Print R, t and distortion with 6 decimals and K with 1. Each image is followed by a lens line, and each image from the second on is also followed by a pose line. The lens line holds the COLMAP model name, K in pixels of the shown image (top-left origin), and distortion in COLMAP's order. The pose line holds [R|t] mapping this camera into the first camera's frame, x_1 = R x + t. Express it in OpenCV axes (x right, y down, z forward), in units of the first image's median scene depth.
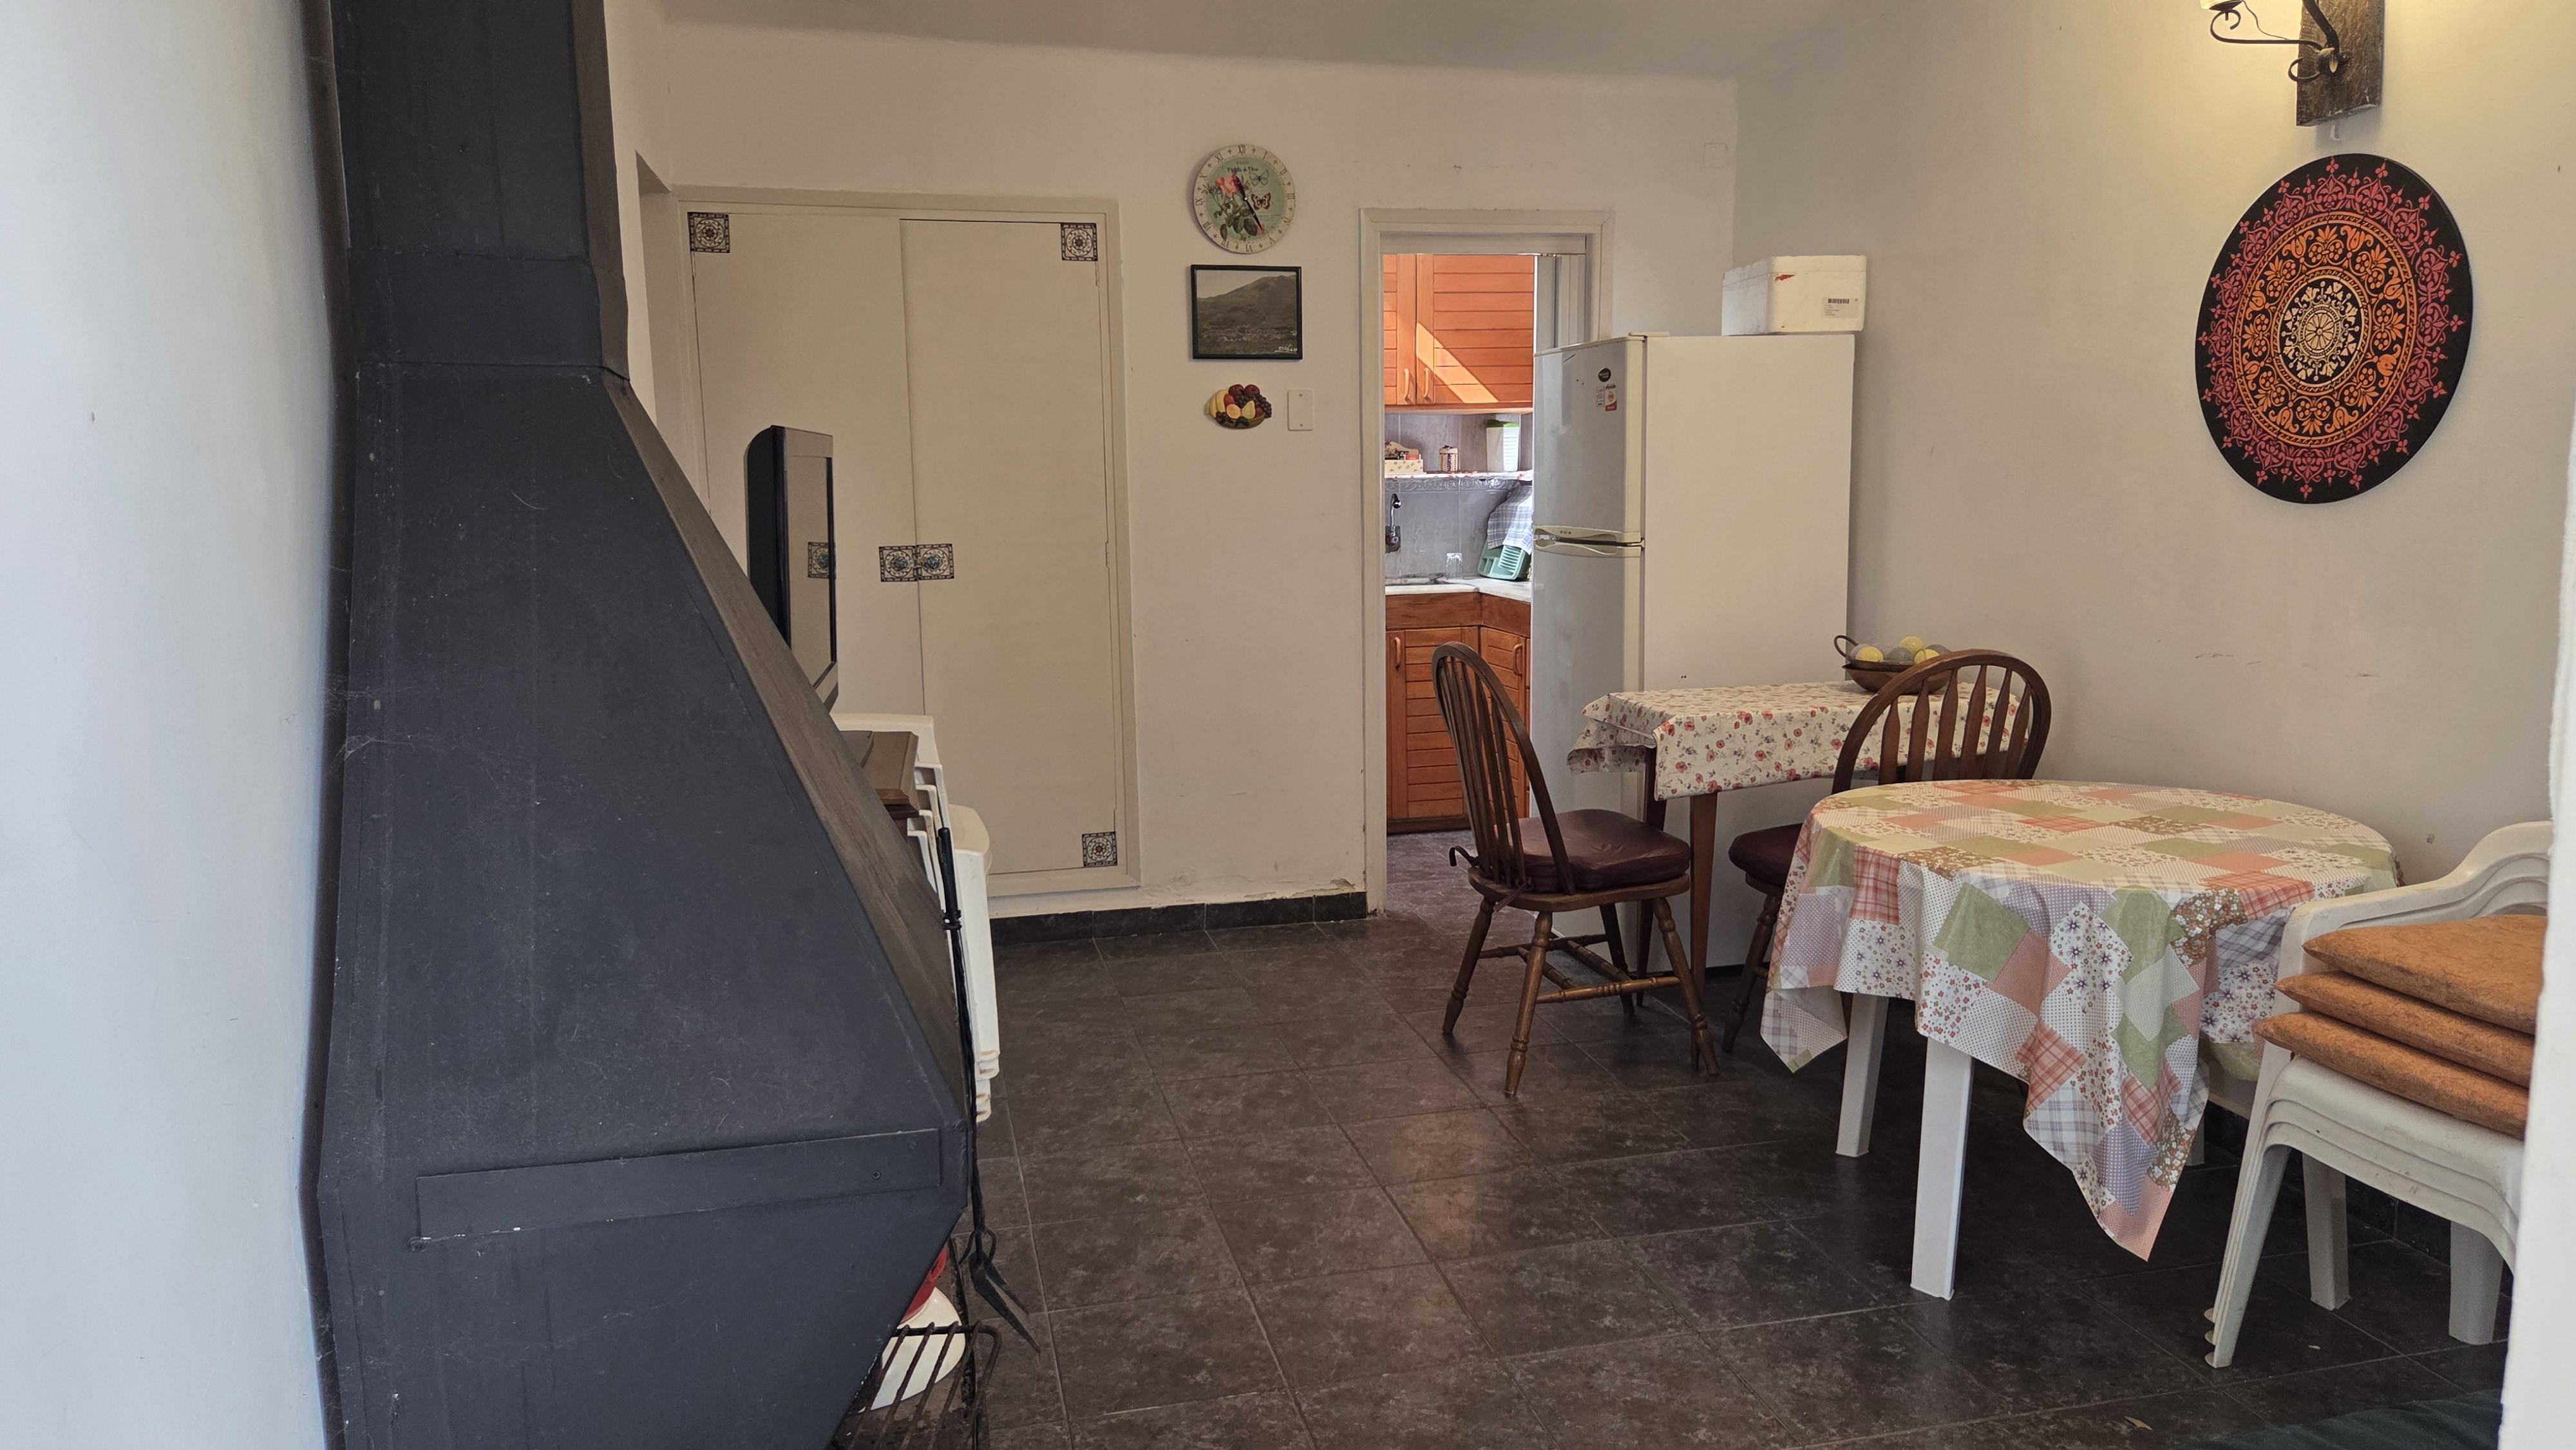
lens RADIAL K [[1675.6, 0, 1288.0], [0, 1675.6, 725.0], [0, 0, 1]] dist [0.000319, -0.000097]
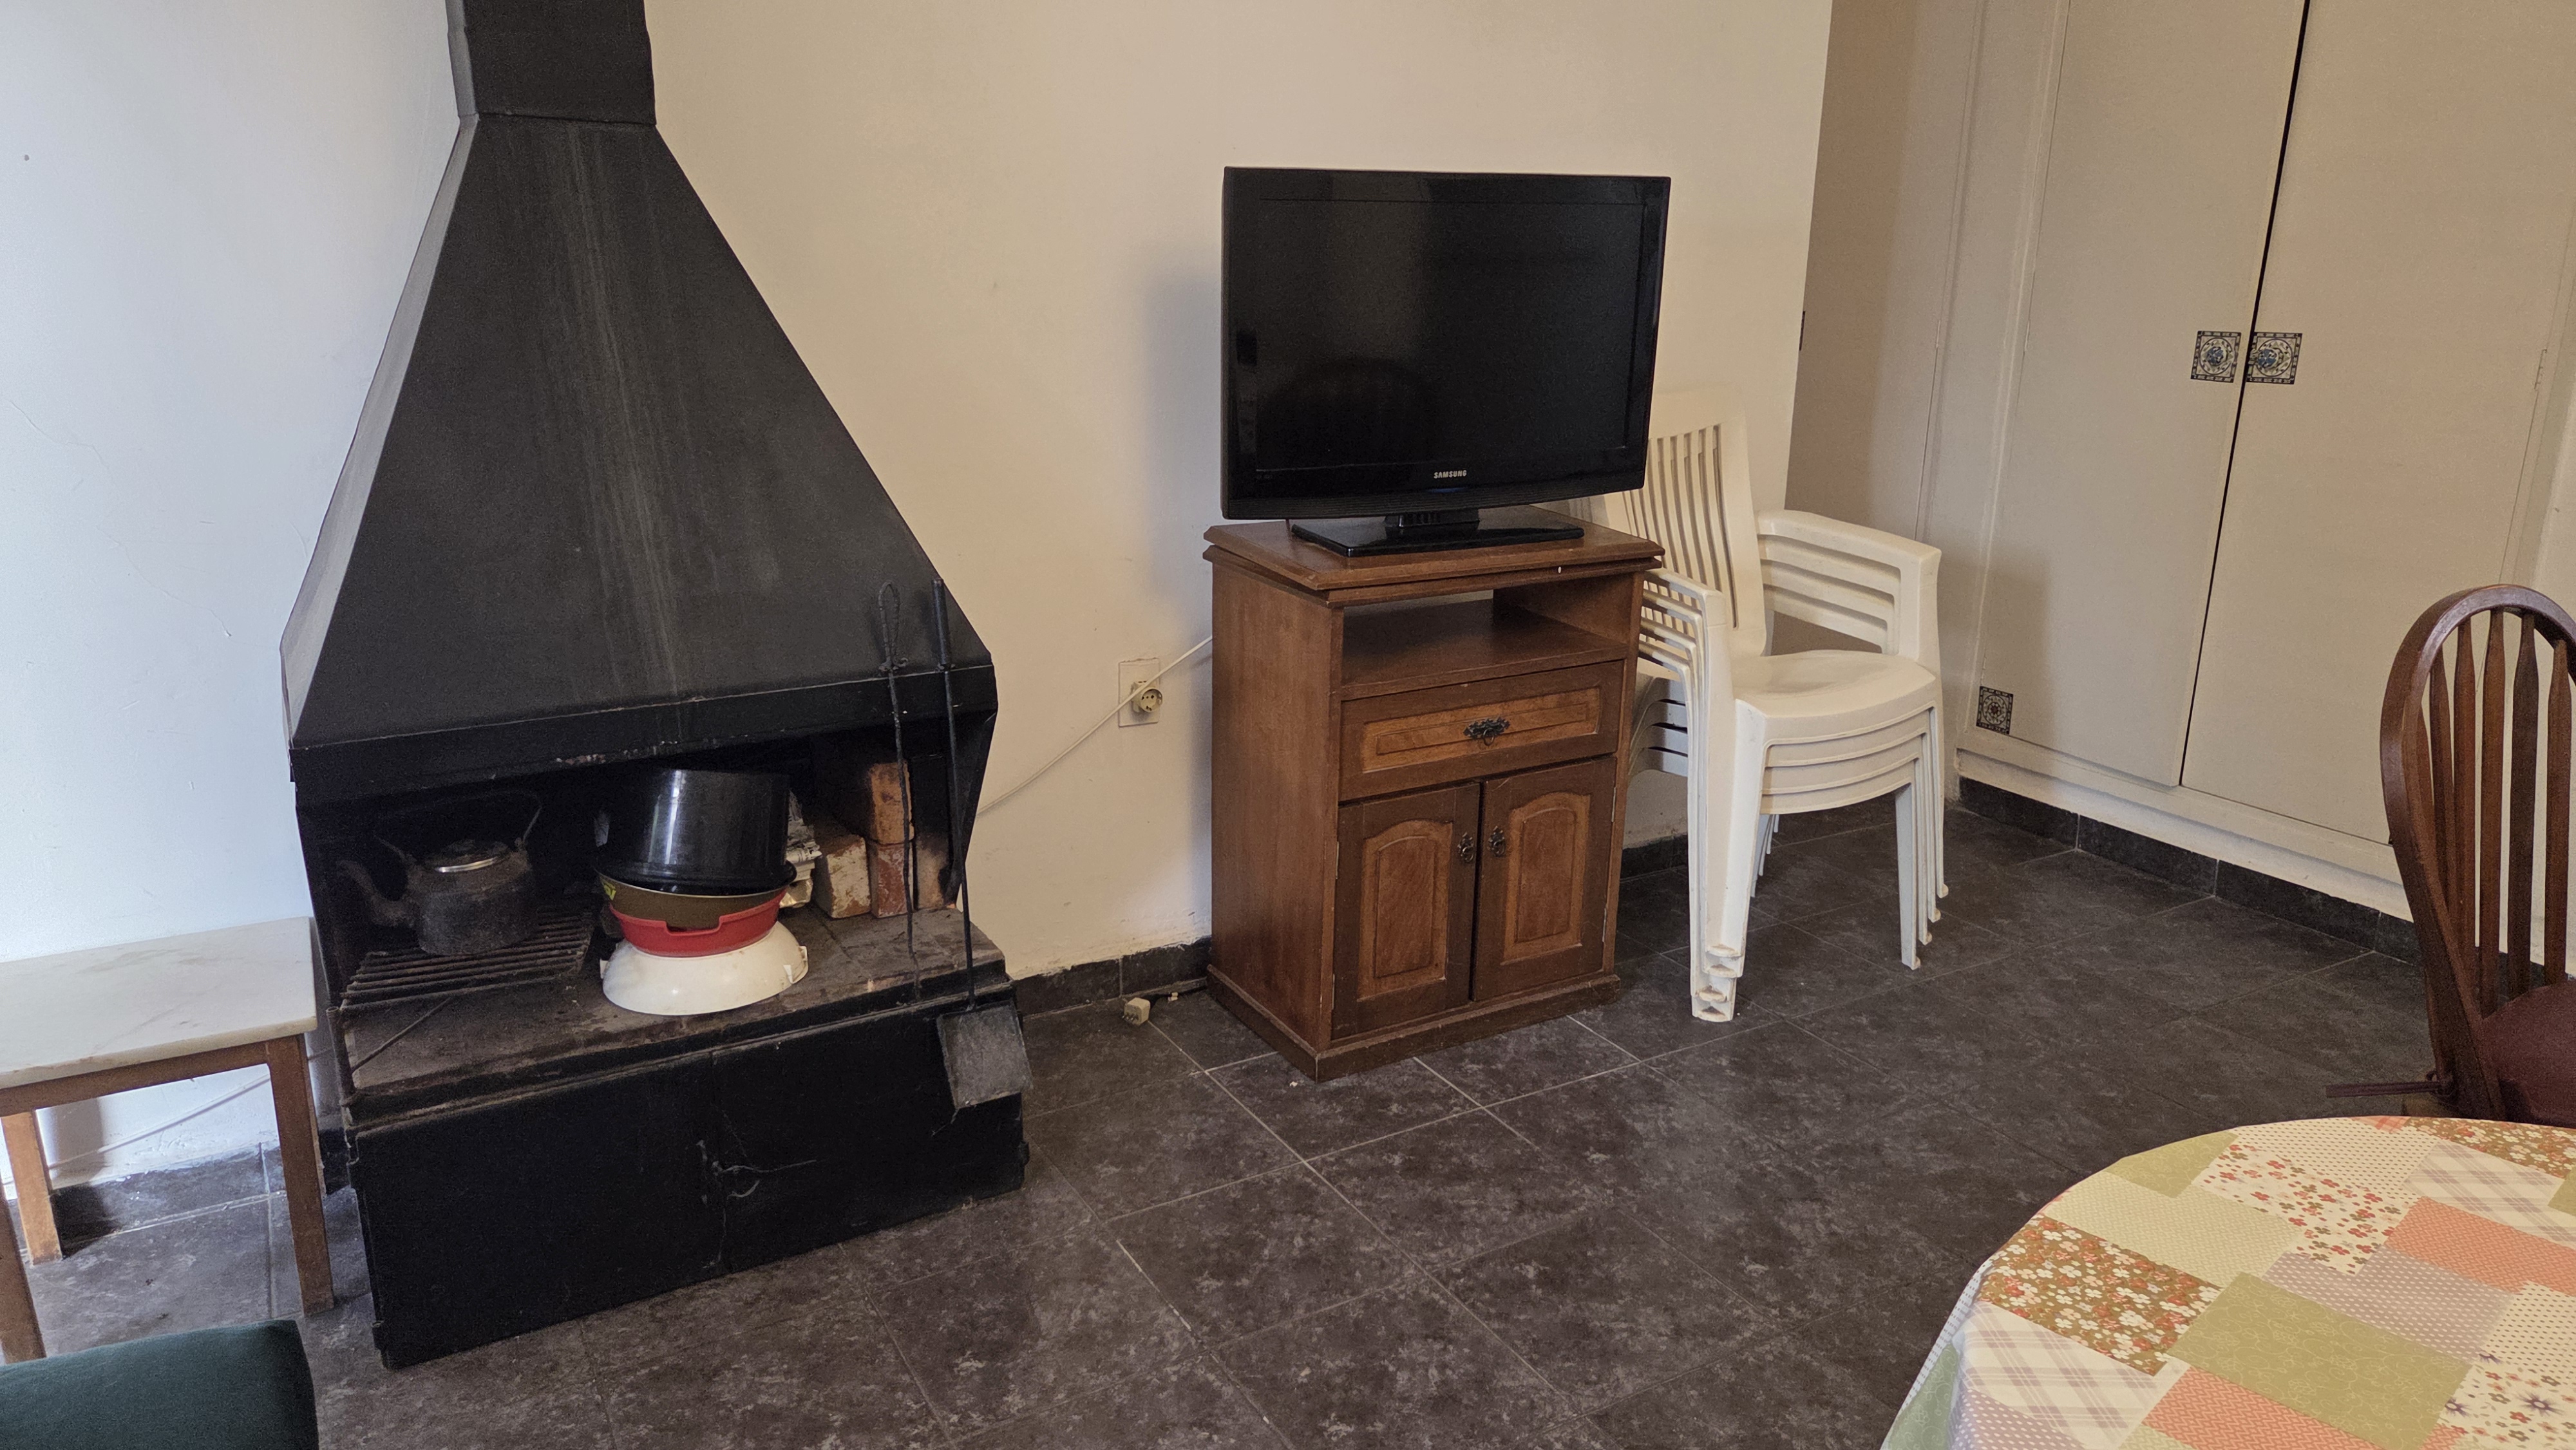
lens RADIAL K [[1675.6, 0, 1288.0], [0, 1675.6, 725.0], [0, 0, 1]] dist [0.000319, -0.000097]
pose [[0.297101, 0.279305, -0.913083, 0.360487], [-0.153395, 0.957802, 0.243073, -0.057855], [0.942444, 0.067845, 0.327408, 0.390197]]
